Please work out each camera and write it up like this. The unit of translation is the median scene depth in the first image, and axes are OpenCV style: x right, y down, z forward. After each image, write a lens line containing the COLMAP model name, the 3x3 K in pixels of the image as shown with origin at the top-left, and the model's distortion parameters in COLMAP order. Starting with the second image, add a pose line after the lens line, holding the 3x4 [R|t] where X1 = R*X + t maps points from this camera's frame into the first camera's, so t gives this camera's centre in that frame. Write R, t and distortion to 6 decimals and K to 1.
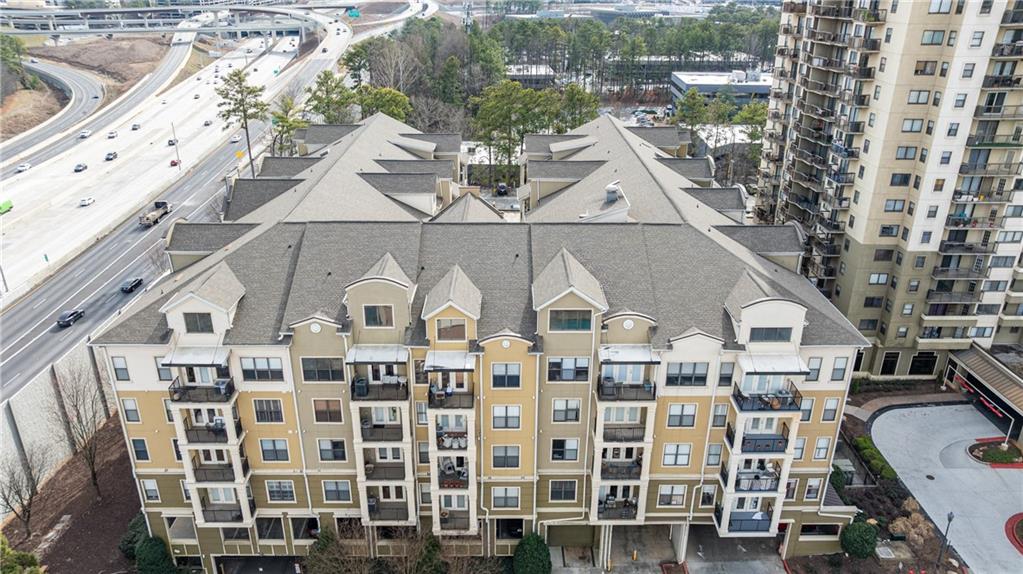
lens RADIAL K [[710.0, 0, 511.5], [0, 710.0, 287.0], [0, 0, 1]] dist [-0.024715, 0.001412]
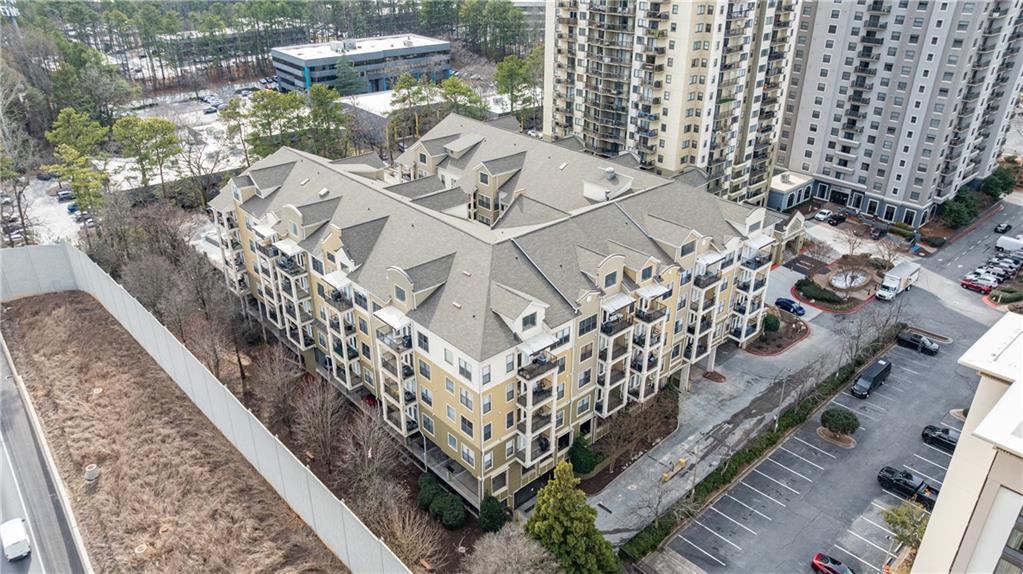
lens RADIAL K [[710.0, 0, 511.5], [0, 710.0, 287.0], [0, 0, 1]] dist [-0.024715, 0.001412]
pose [[0.754066, -0.304320, 0.582042, -1.192256], [0.262036, 0.951992, 0.158266, -0.234285], [-0.602263, 0.033173, 0.797608, -0.117075]]
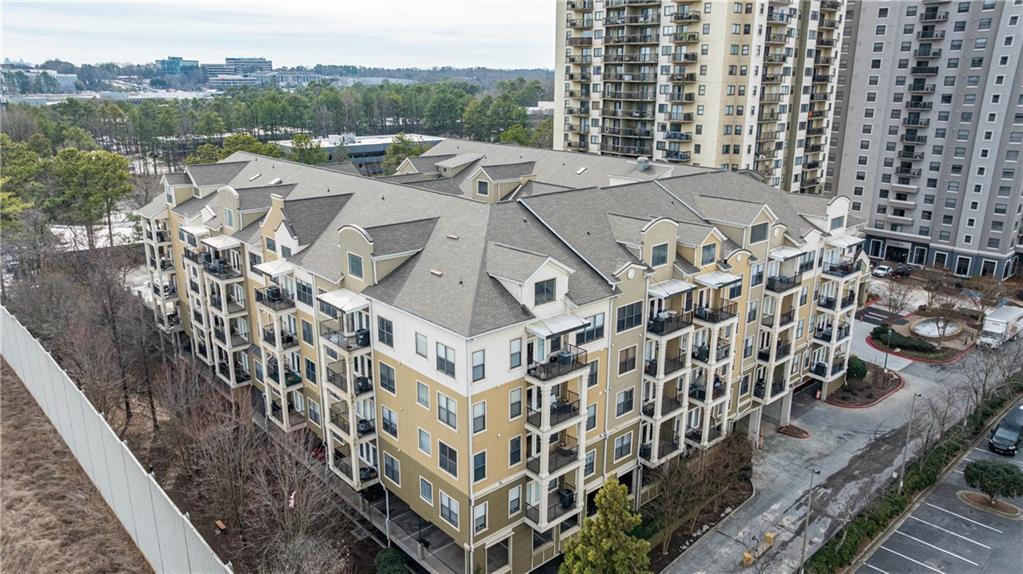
lens RADIAL K [[716.1, 0, 511.5], [0, 716.1, 287.0], [0, 0, 1]] dist [-0.058259, 0.067603]
pose [[0.757602, -0.187373, 0.625245, -0.992729], [0.259124, 0.965530, -0.024628, 0.052737], [-0.599078, 0.180674, 0.780040, 0.264227]]
